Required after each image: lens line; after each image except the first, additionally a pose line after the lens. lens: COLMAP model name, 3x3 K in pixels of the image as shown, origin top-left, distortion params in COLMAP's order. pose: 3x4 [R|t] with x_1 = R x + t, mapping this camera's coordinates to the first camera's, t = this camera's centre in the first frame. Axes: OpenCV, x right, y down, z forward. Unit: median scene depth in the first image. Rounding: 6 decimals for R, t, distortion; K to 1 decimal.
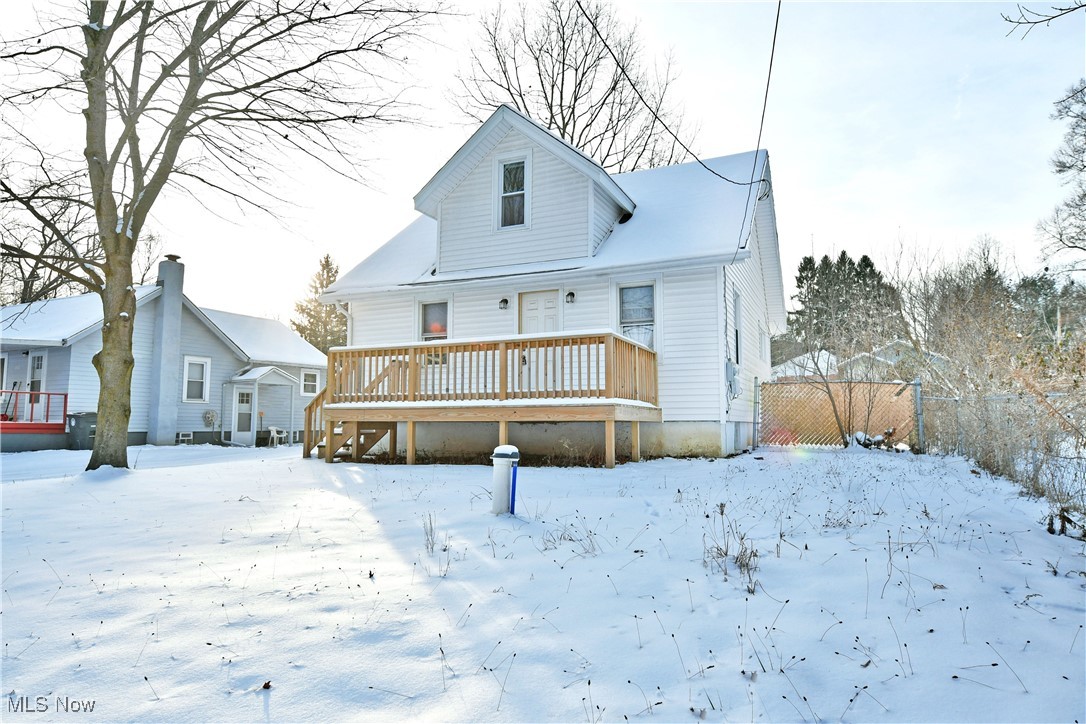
lens RADIAL K [[655.5, 0, 509.4], [0, 655.5, 360.2], [0, 0, 1]] dist [-0.012339, -0.005326]
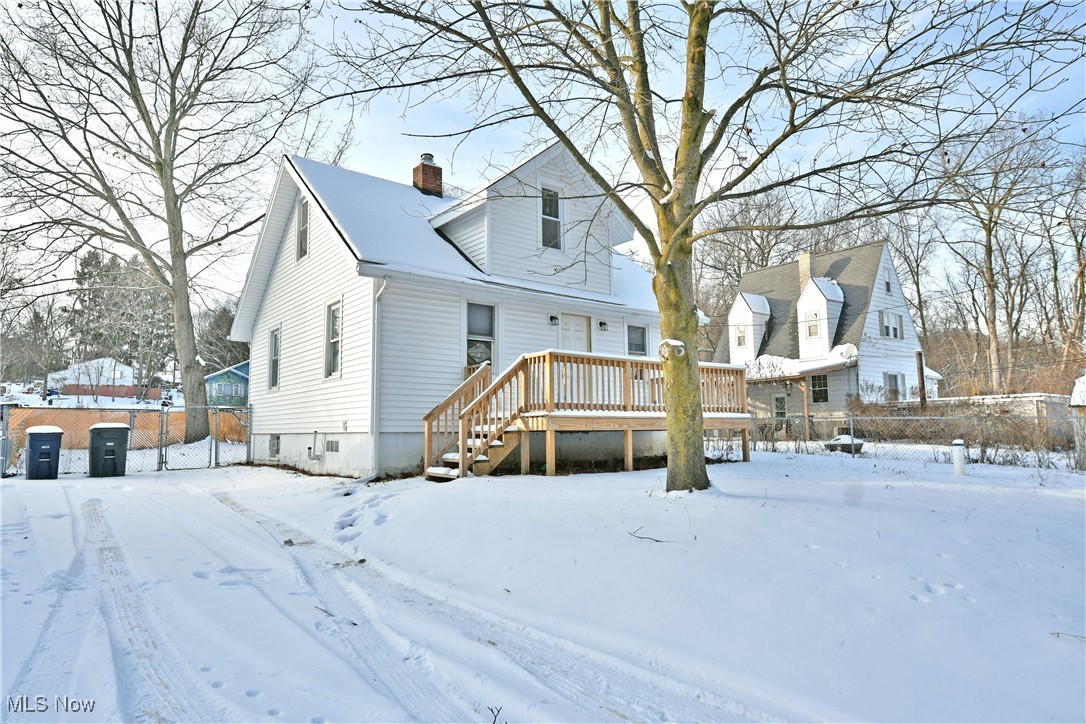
lens RADIAL K [[655.5, 0, 537.6], [0, 655.5, 362.8], [0, 0, 1]] dist [-0.012339, -0.005326]
pose [[0.441297, 0.089144, 0.892922, -0.974035], [-0.076957, 0.995147, -0.061316, 0.050612], [-0.894055, -0.041658, 0.446016, 0.549137]]
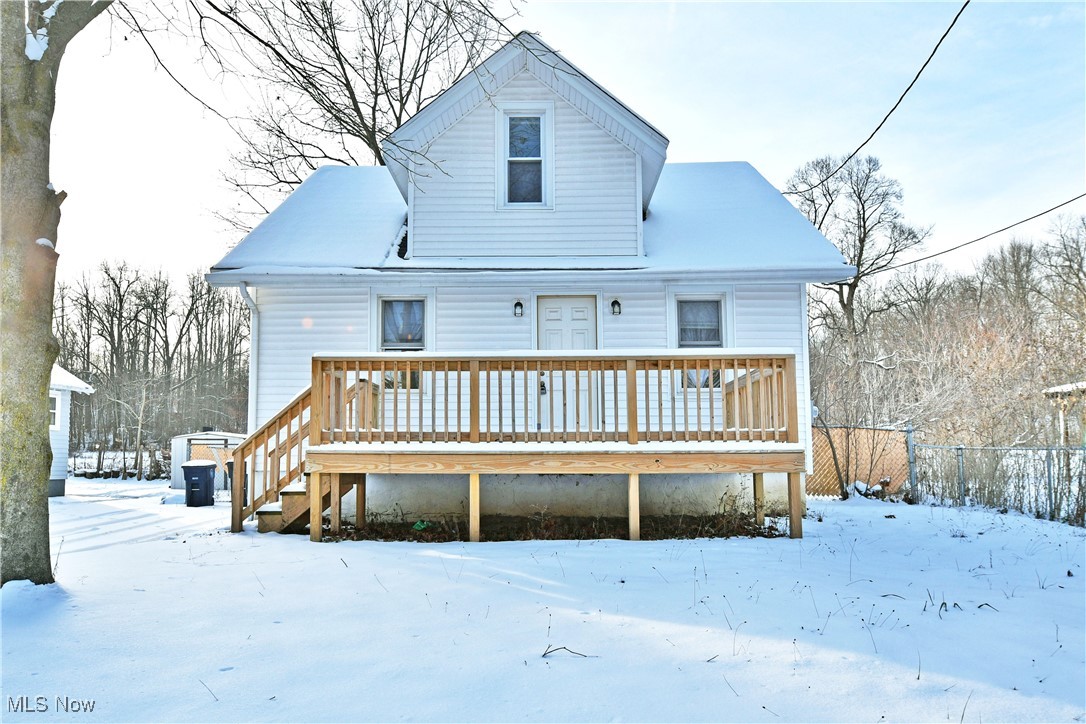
lens RADIAL K [[722.5, 0, 504.5], [0, 722.5, 403.7], [0, 0, 1]] dist [-0.018845, -0.000217]
pose [[0.913495, 0.034595, 0.405375, -0.341950], [-0.038147, 0.999272, 0.000684, 0.018774], [-0.405057, -0.016089, 0.914150, 0.280863]]
